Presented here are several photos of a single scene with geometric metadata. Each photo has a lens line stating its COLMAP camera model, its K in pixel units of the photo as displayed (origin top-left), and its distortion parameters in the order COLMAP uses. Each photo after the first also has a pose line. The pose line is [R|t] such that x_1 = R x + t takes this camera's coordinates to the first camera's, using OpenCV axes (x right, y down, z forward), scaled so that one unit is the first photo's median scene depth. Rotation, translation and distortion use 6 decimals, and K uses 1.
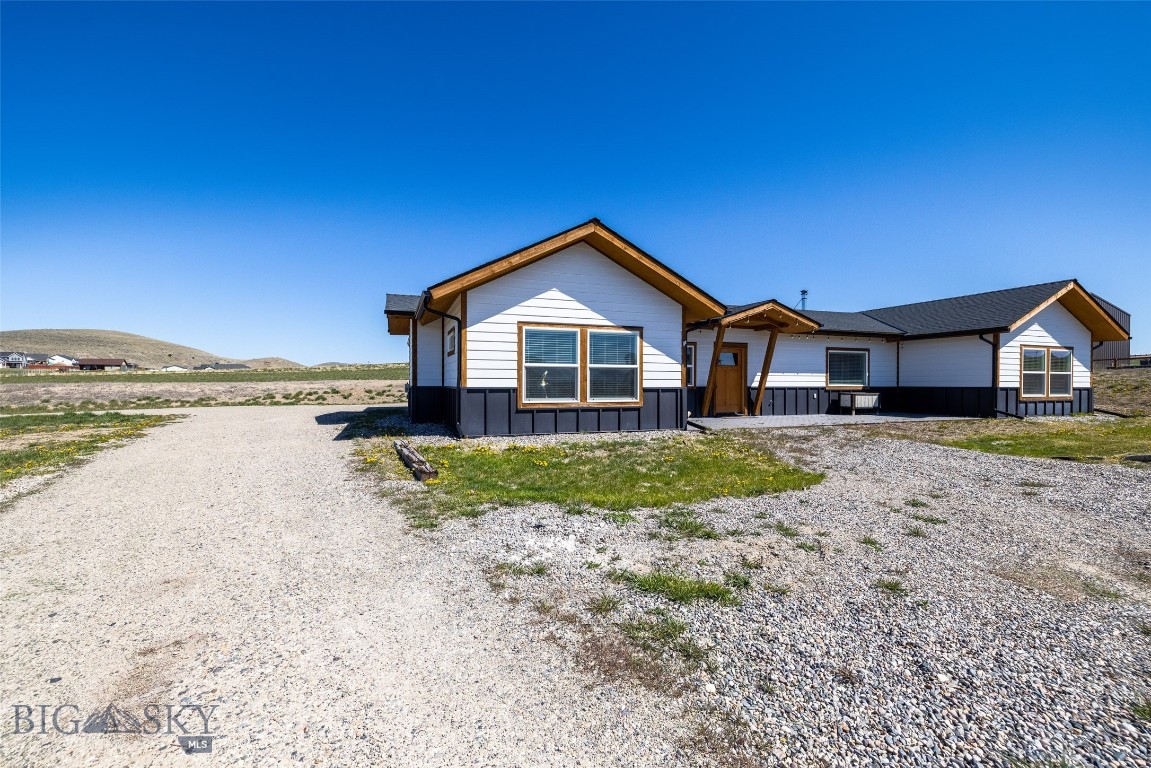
lens RADIAL K [[483.4, 0, 573.0], [0, 483.4, 379.6], [0, 0, 1]] dist [-0.001141, -0.000491]
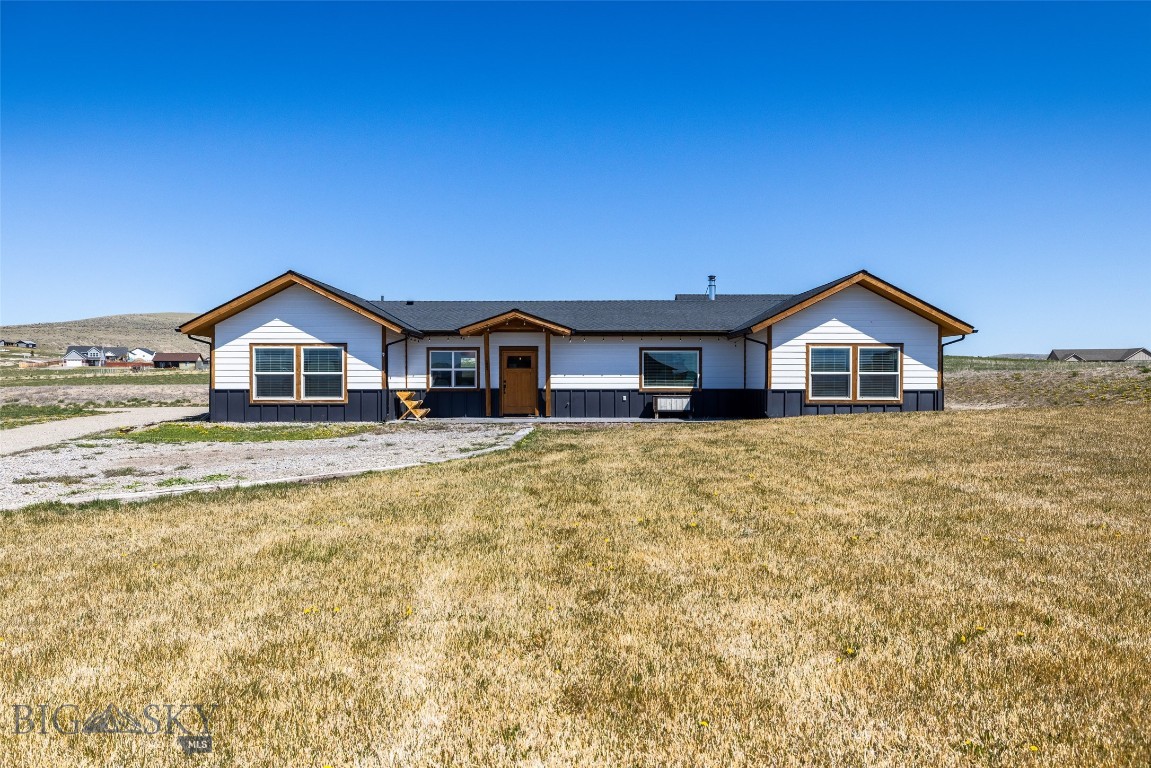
lens RADIAL K [[835.7, 0, 573.0], [0, 835.7, 385.4], [0, 0, 1]] dist [-0.003923, -0.000043]
pose [[0.941105, -0.001041, -0.338113, 1.045363], [0.004274, 0.999952, 0.008817, -0.007808], [0.338088, -0.009742, 0.941064, -0.652635]]
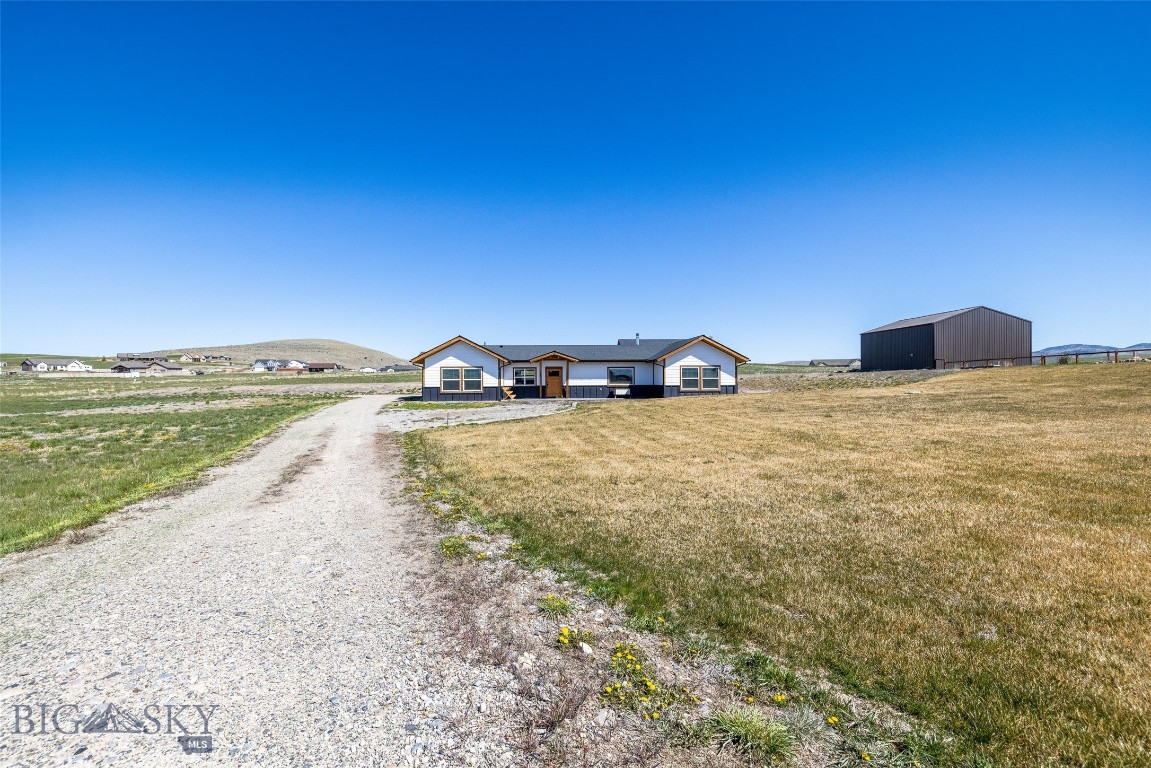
lens RADIAL K [[483.4, 0, 573.0], [0, 483.4, 379.6], [0, 0, 1]] dist [-0.001141, -0.000491]
pose [[0.957813, -0.007174, -0.287301, 1.088232], [0.009957, 0.999917, 0.008228, -0.032469], [0.287218, -0.010742, 0.957805, -1.215932]]
